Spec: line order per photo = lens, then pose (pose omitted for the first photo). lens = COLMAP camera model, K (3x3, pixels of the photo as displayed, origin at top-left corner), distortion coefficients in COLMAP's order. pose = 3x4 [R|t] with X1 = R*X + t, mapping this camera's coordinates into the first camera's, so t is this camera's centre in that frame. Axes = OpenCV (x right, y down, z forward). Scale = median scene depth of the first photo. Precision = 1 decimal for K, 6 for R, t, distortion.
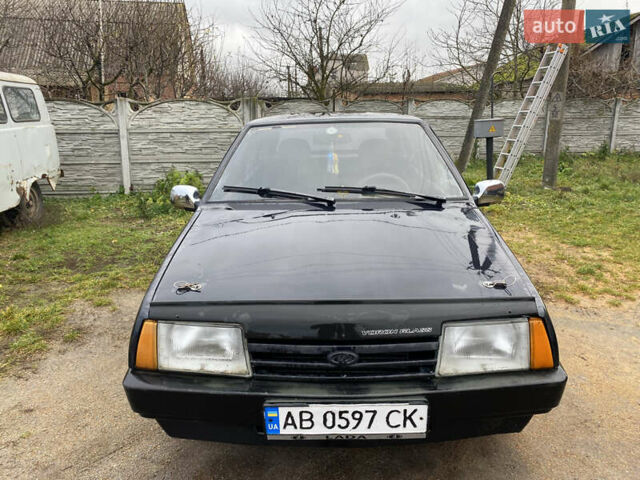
lens RADIAL K [[488.8, 0, 322.5], [0, 488.8, 232.2], [0, 0, 1]] dist [0.012570, -0.014055]
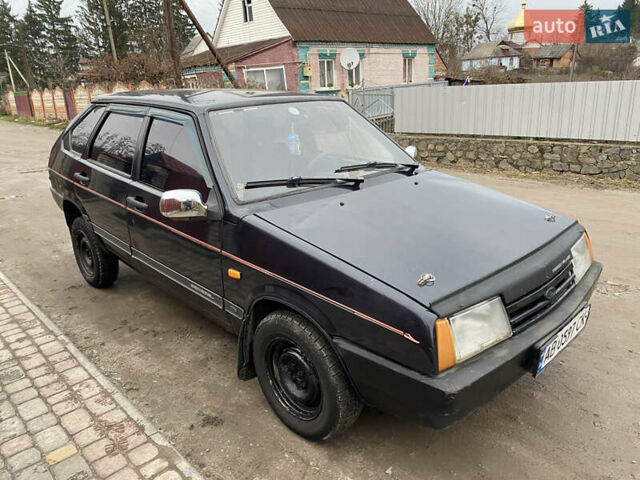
lens RADIAL K [[488.8, 0, 322.5], [0, 488.8, 232.2], [0, 0, 1]] dist [0.012570, -0.014055]
pose [[0.708417, -0.217619, 0.671407, -1.191674], [0.177068, 0.975654, 0.129404, -0.163602], [-0.683222, 0.027213, 0.729703, 0.479629]]
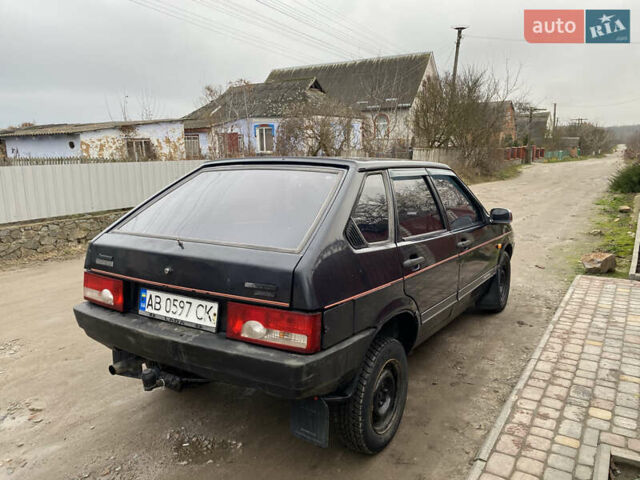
lens RADIAL K [[488.8, 0, 322.5], [0, 488.8, 232.2], [0, 0, 1]] dist [0.012570, -0.014055]
pose [[-0.848085, -0.058064, 0.526669, -1.041236], [0.142816, 0.932142, 0.332740, -0.992084], [-0.510250, 0.357408, -0.782243, 4.178547]]
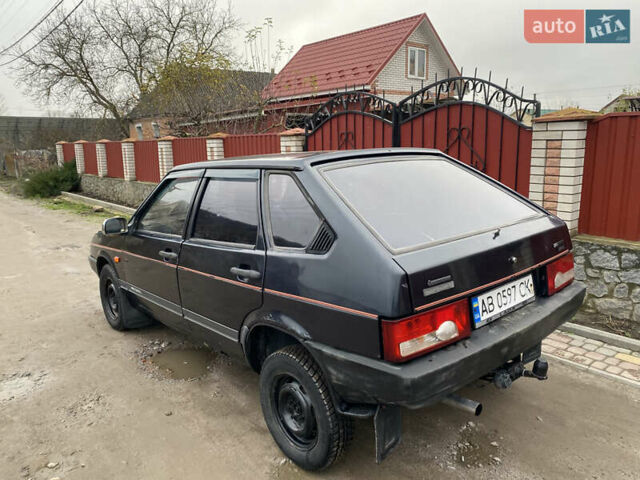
lens RADIAL K [[488.8, 0, 322.5], [0, 488.8, 232.2], [0, 0, 1]] dist [0.012570, -0.014055]
pose [[-0.750355, 0.154926, -0.642624, 1.321059], [-0.103324, 0.932710, 0.345507, -0.974137], [0.652910, 0.325652, -0.683856, 3.908348]]
